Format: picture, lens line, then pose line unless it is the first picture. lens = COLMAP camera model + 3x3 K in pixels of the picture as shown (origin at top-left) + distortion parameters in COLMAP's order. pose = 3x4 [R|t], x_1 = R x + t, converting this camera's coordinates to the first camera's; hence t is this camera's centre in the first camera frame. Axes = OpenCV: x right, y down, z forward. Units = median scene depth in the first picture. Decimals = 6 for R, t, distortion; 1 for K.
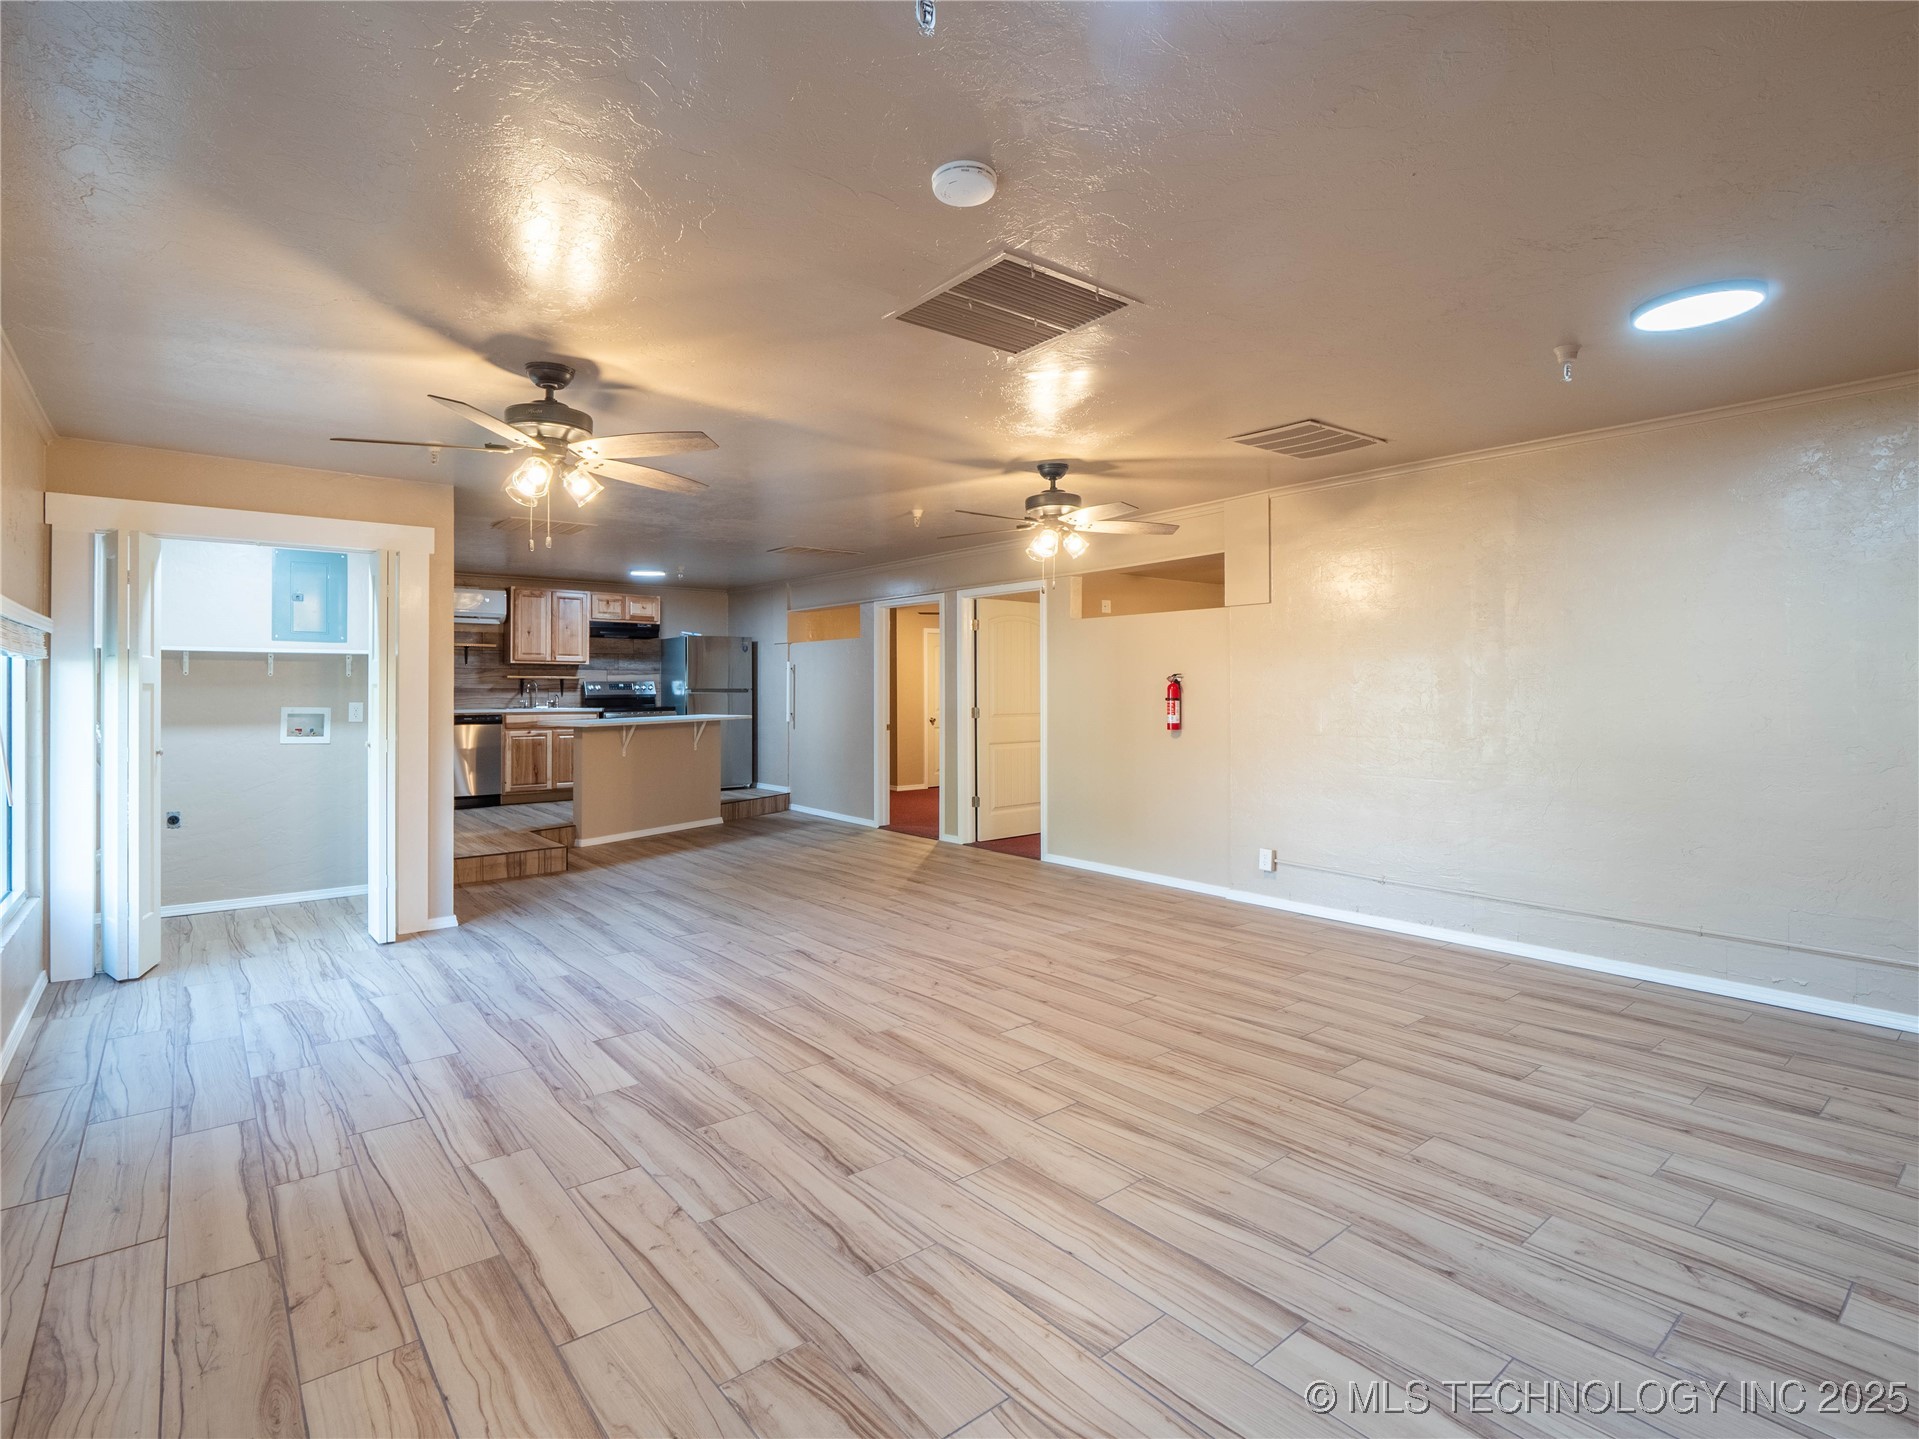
lens RADIAL K [[944.9, 0, 949.7], [0, 944.9, 707.5], [0, 0, 1]] dist [-0.015866, 0.002013]
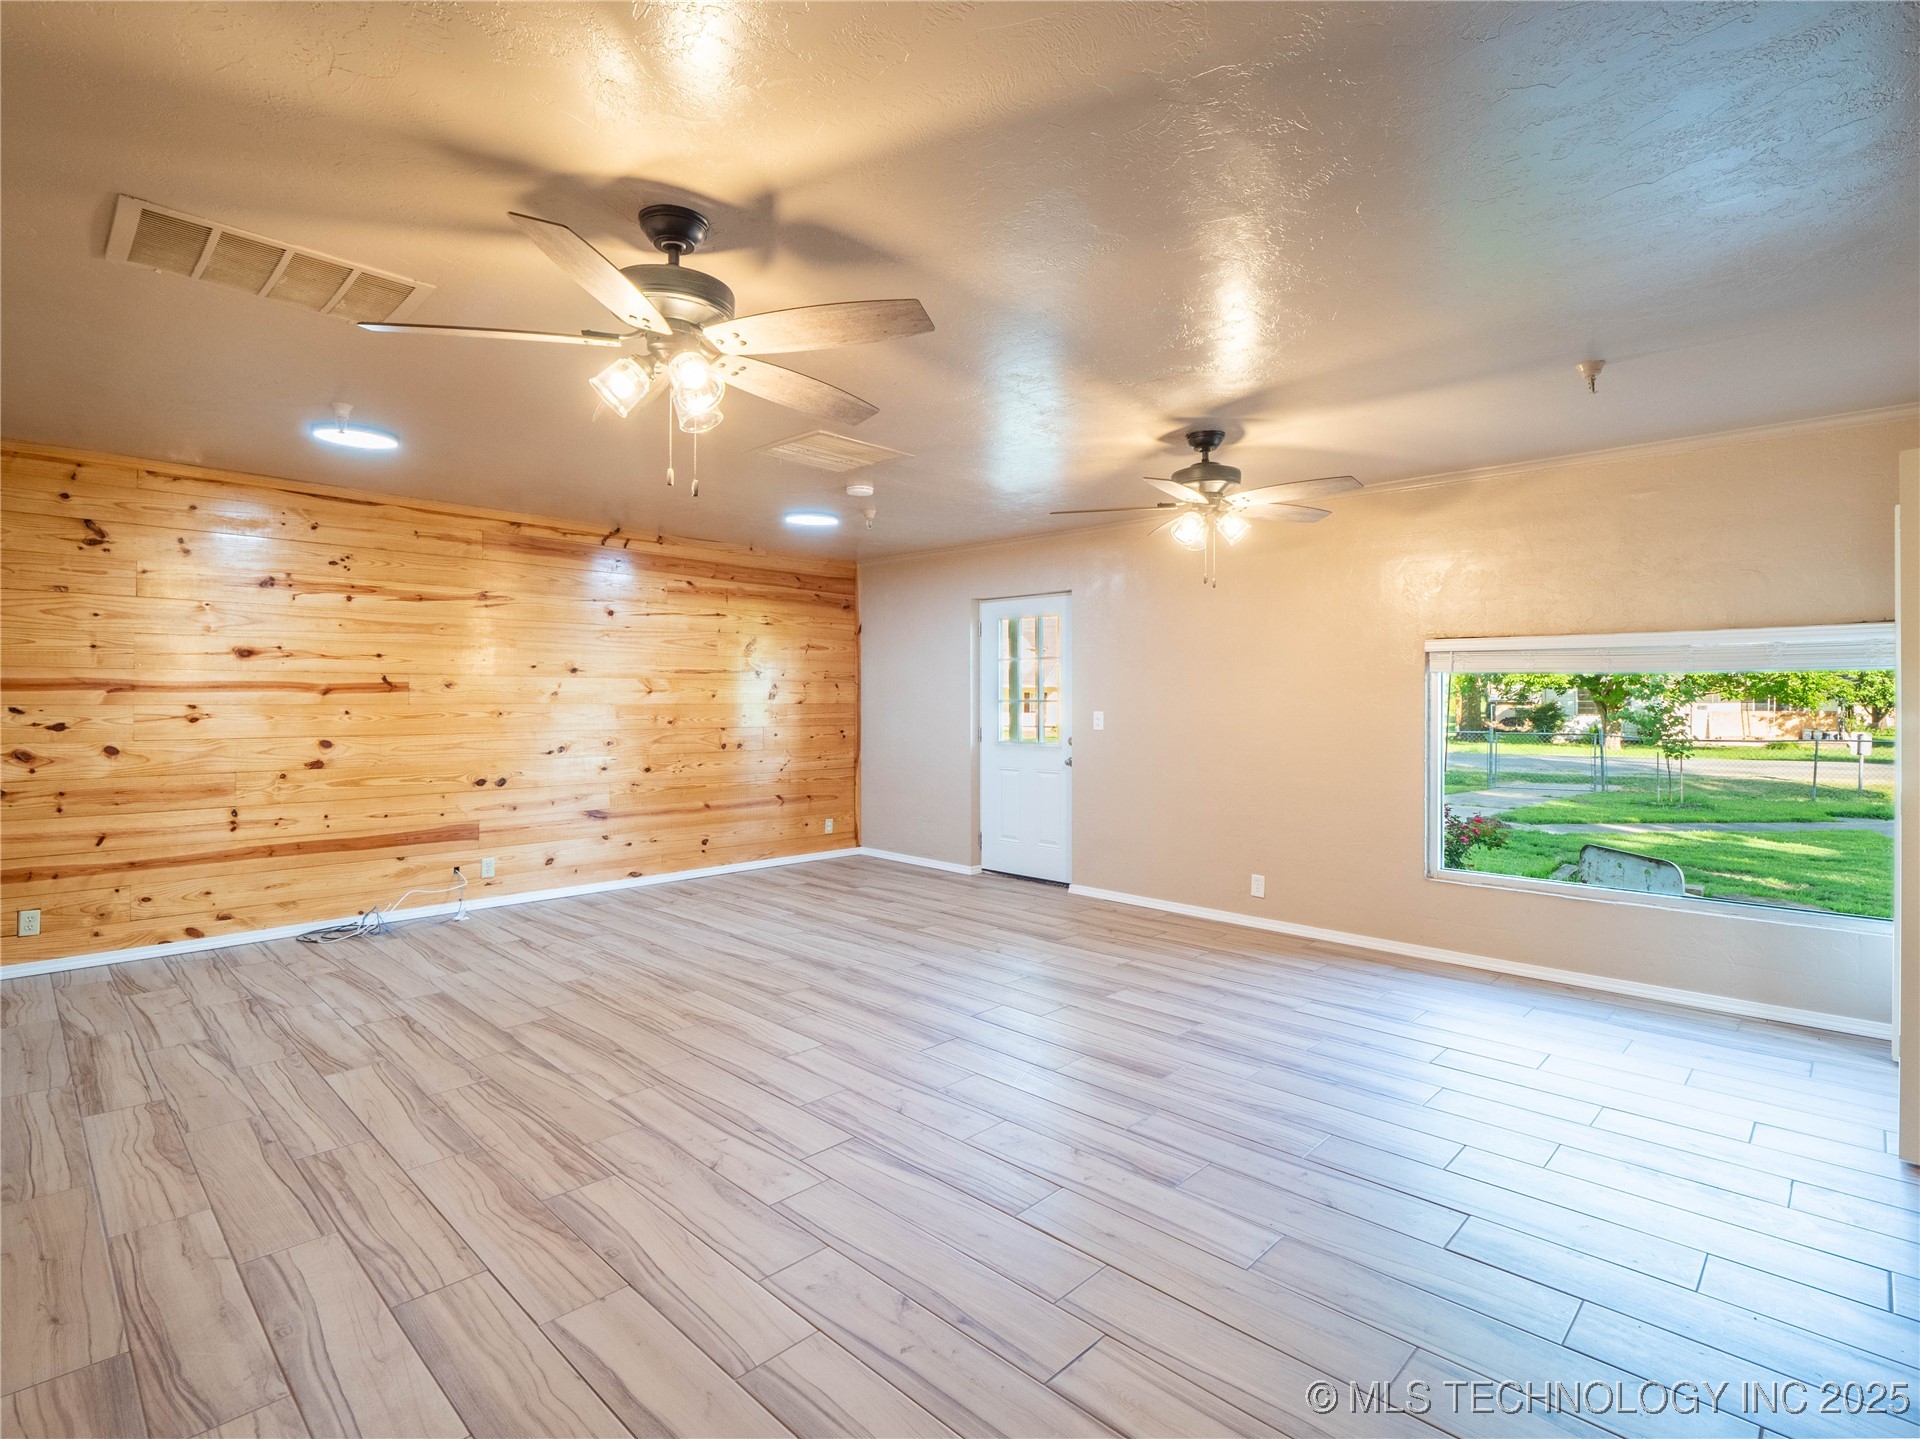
lens RADIAL K [[945.4, 0, 952.7], [0, 945.4, 708.9], [0, 0, 1]] dist [-0.015866, 0.002013]
pose [[-0.992750, -0.002916, -0.120161, 0.037775], [-0.006662, 0.999504, 0.030779, -0.038648], [0.120012, 0.031356, -0.992277, 1.914808]]
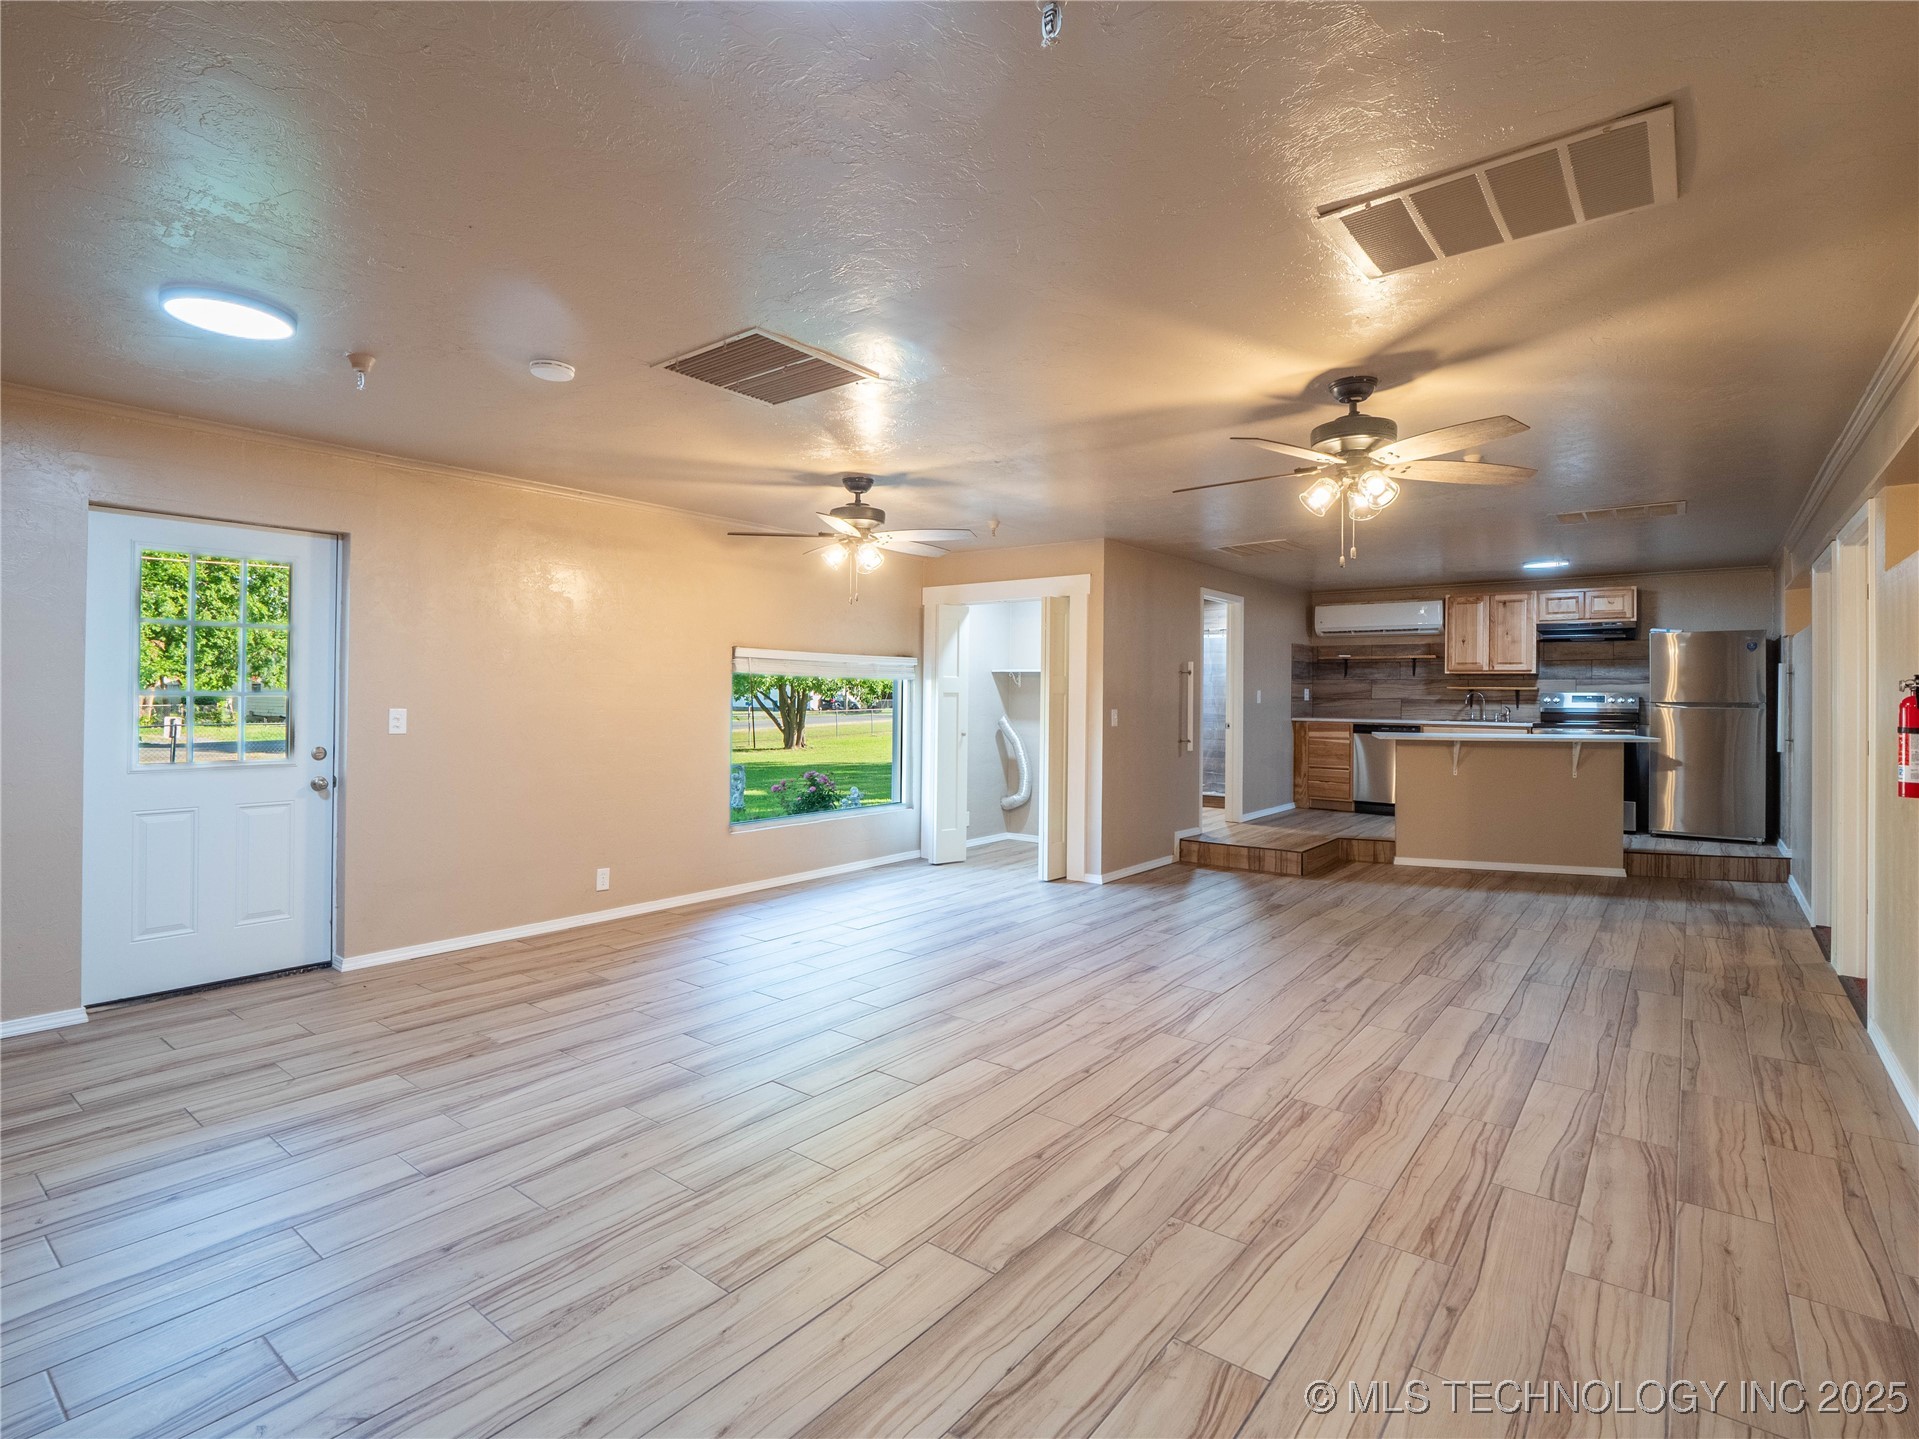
lens RADIAL K [[944.9, 0, 958.2], [0, 944.9, 703.9], [0, 0, 1]] dist [-0.015866, 0.002013]
pose [[0.224171, 0.011906, -0.974477, 0.937900], [-0.028214, 0.999586, 0.005722, -0.018106], [0.974141, 0.026211, 0.224414, 0.728565]]
